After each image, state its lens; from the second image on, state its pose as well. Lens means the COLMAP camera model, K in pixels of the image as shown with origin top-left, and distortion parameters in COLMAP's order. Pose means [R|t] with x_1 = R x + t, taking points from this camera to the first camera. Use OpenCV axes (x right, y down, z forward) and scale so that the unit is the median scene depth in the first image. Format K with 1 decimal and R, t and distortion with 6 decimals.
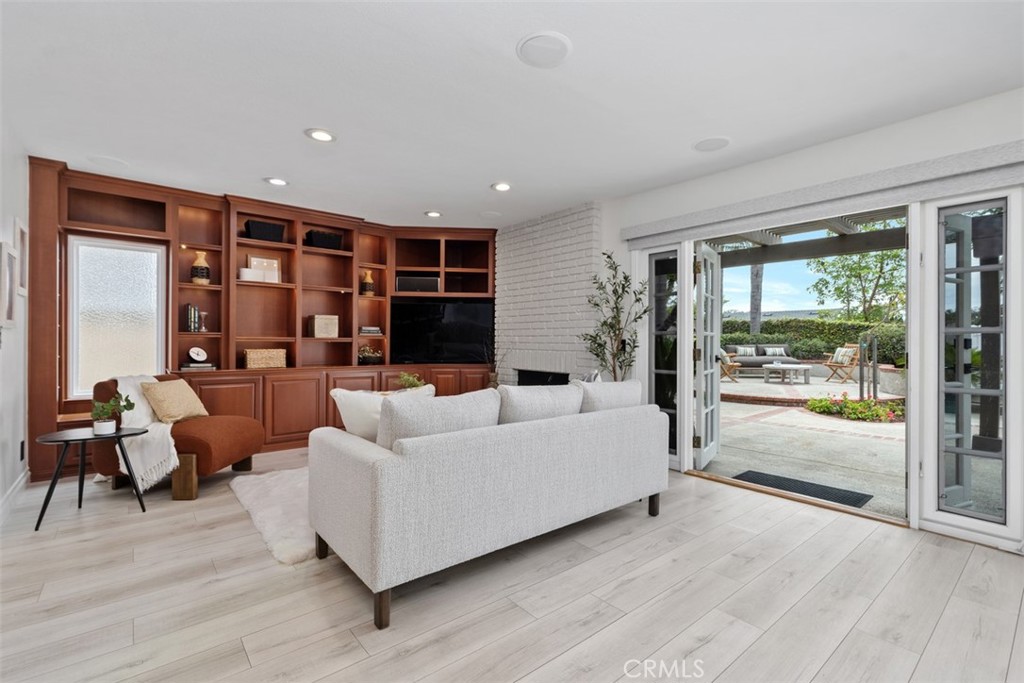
lens RADIAL K [[462.3, 0, 511.0], [0, 462.3, 341.8], [0, 0, 1]] dist [0.005790, -0.000465]
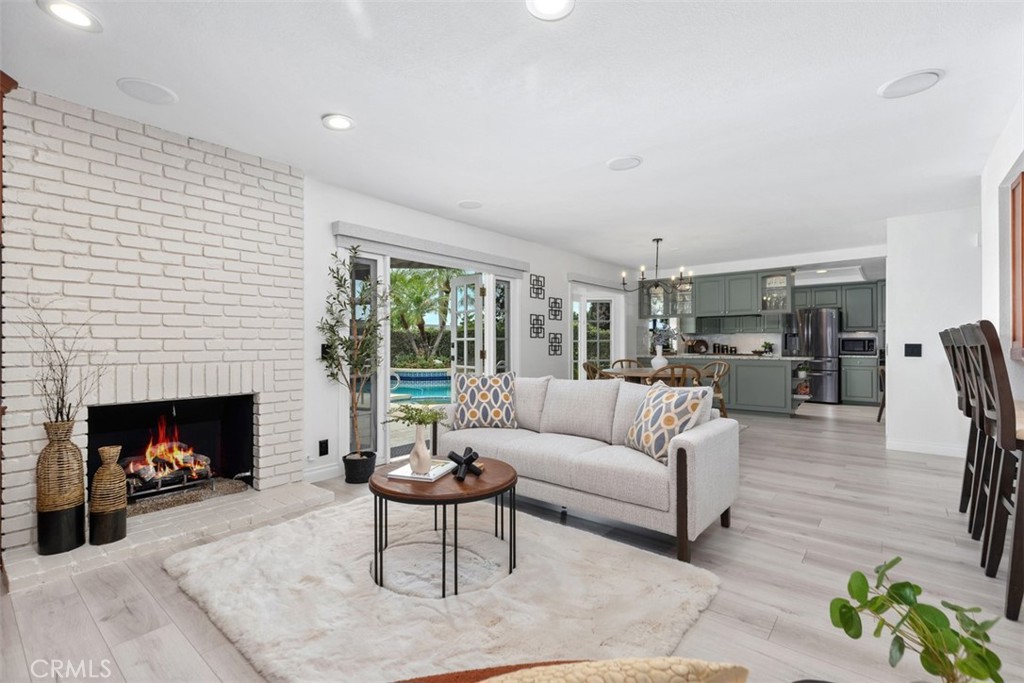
lens RADIAL K [[462.3, 0, 511.0], [0, 462.3, 341.8], [0, 0, 1]] dist [0.005790, -0.000465]
pose [[-0.188201, -0.003809, 0.982123, -0.544509], [0.000436, 0.999992, 0.003962, -0.009915], [-0.982130, 0.001174, -0.188198, 0.646298]]
